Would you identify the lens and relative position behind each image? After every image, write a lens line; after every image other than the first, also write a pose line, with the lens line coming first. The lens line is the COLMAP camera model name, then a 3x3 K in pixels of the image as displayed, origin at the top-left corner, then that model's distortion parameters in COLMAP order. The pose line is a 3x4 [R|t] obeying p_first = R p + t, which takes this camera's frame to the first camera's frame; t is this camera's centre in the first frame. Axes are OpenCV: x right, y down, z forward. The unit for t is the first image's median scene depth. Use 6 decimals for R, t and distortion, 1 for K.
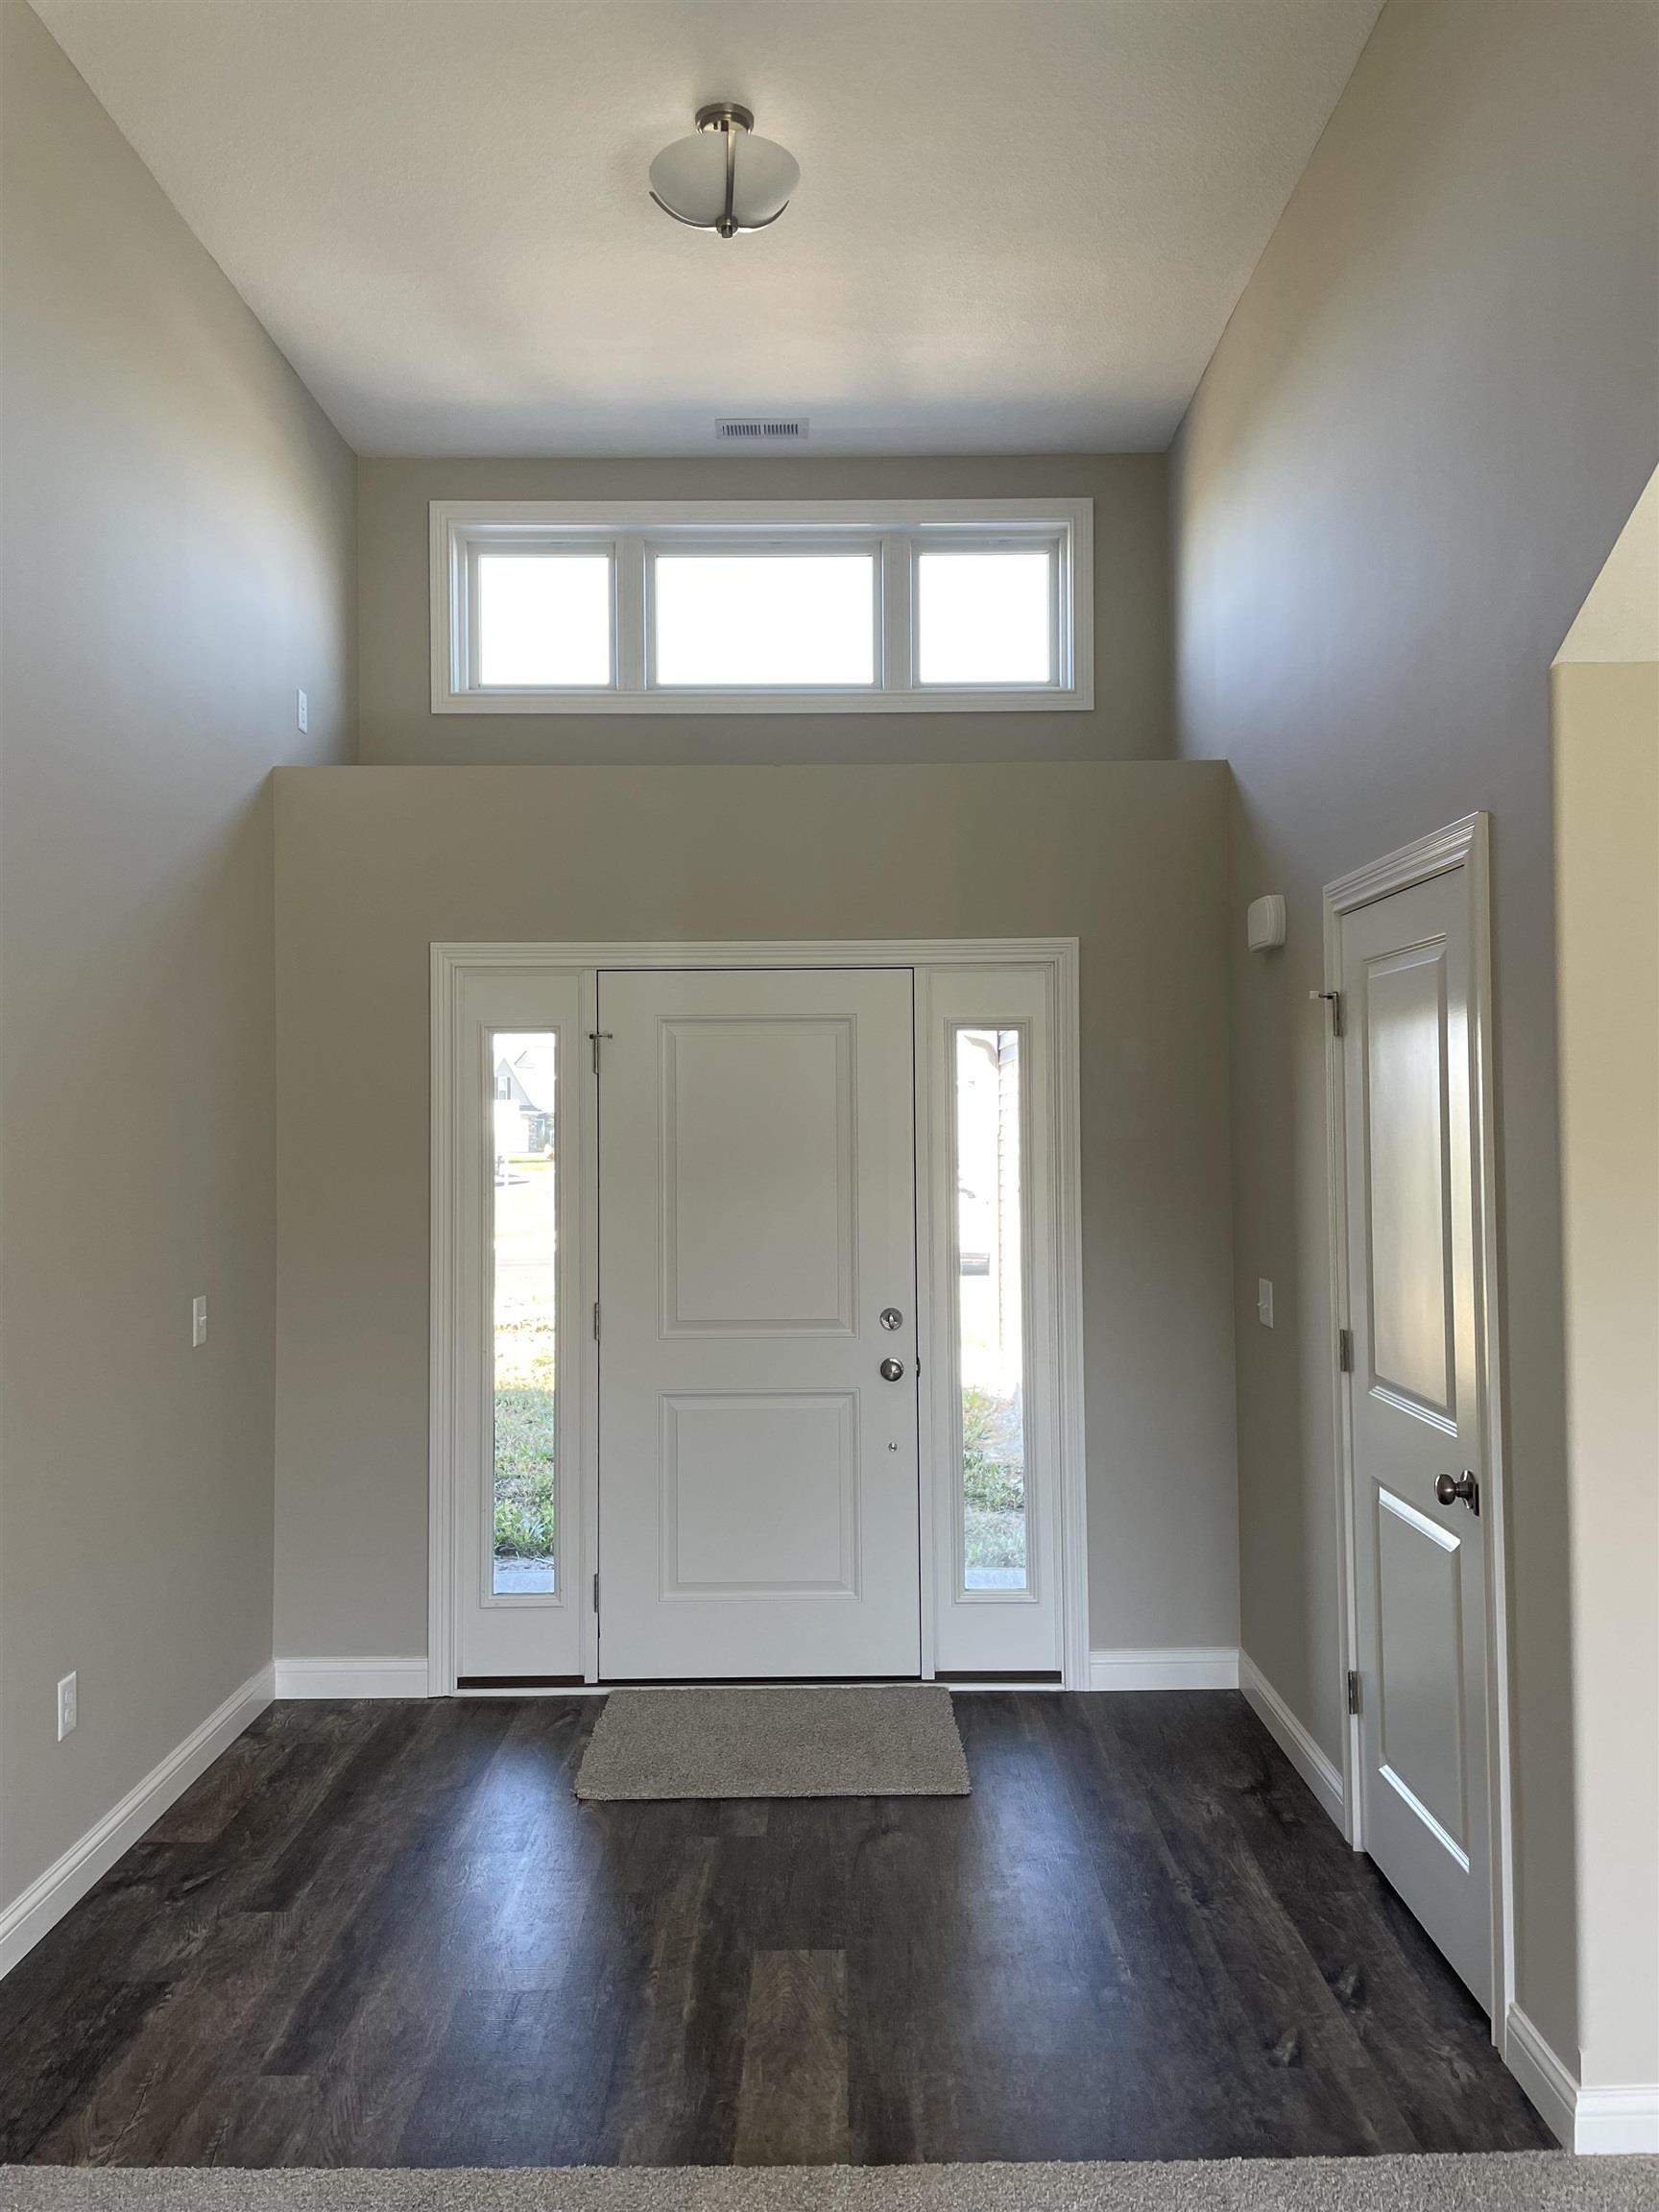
lens RADIAL K [[1704.5, 0, 829.3], [0, 1704.5, 1042.2], [0, 0, 1]] dist [0.033653, -0.000339]
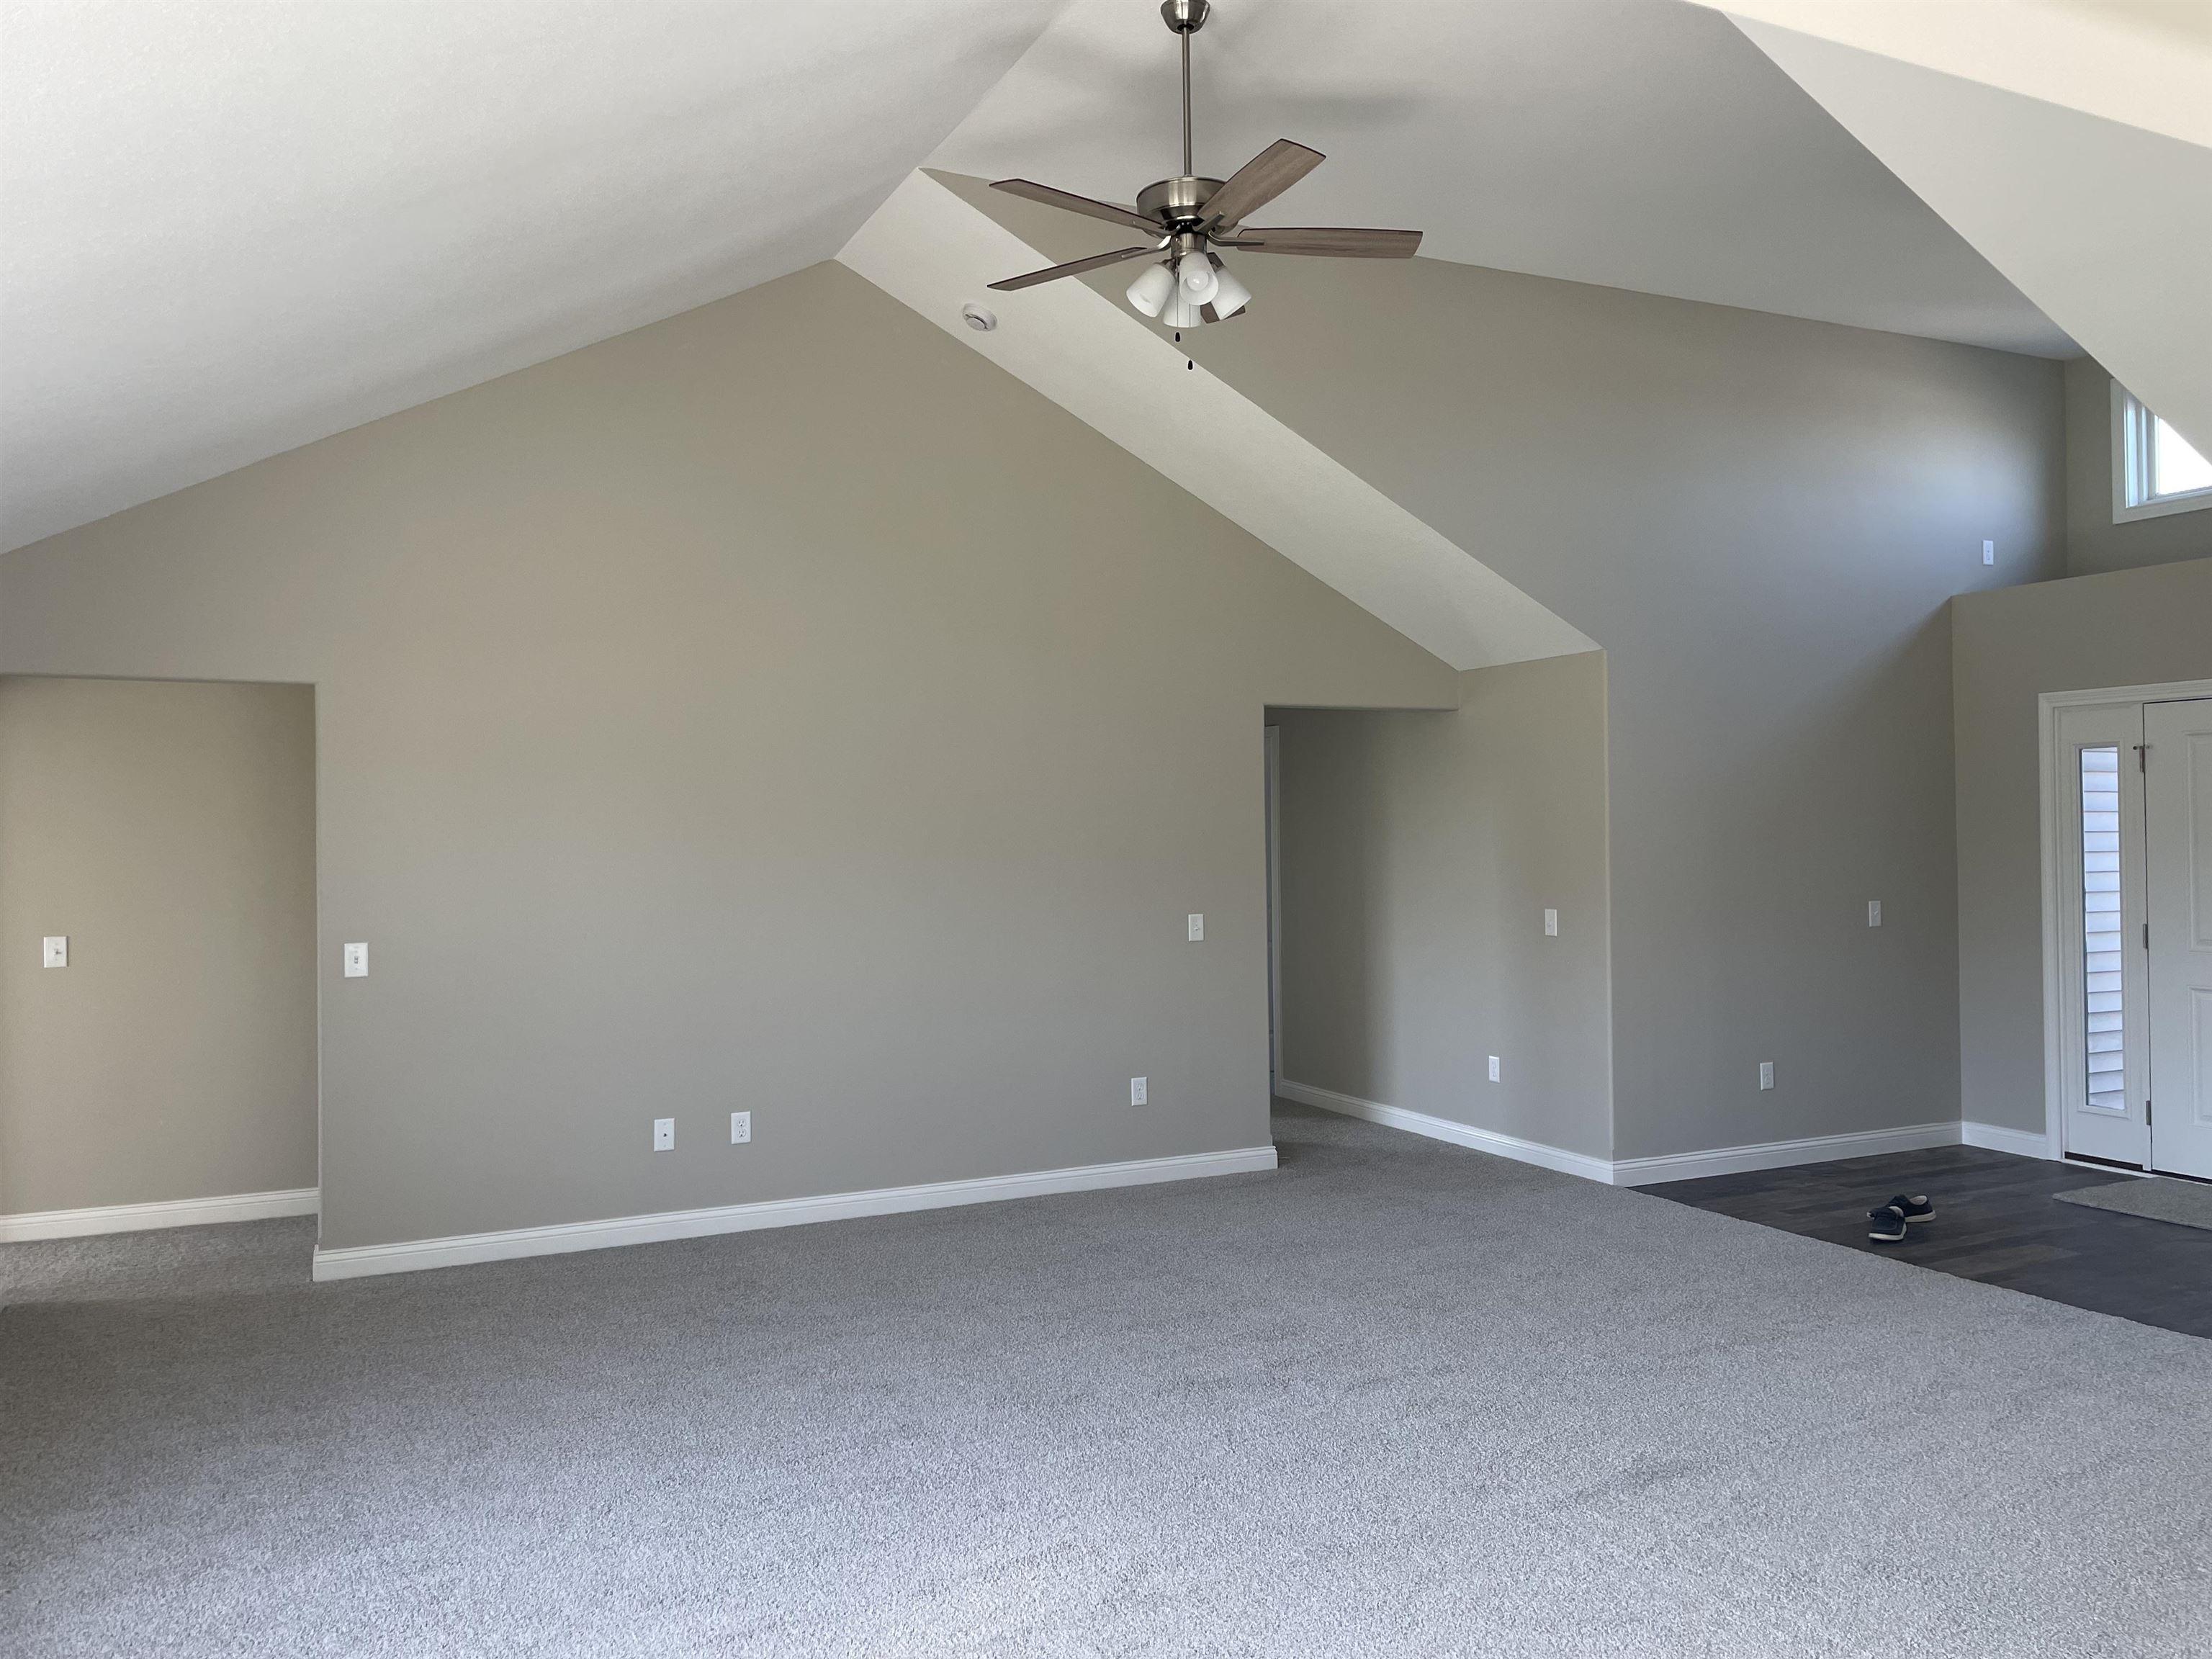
lens RADIAL K [[1616.0, 0, 1106.0], [0, 1616.0, 829.5], [0, 0, 1]] dist [-0.005021, -0.001976]
pose [[0.433414, 0.007079, -0.901167, 0.749788], [0.044065, 0.998607, 0.029038, -0.013971], [0.900117, -0.052295, 0.432498, -0.443532]]
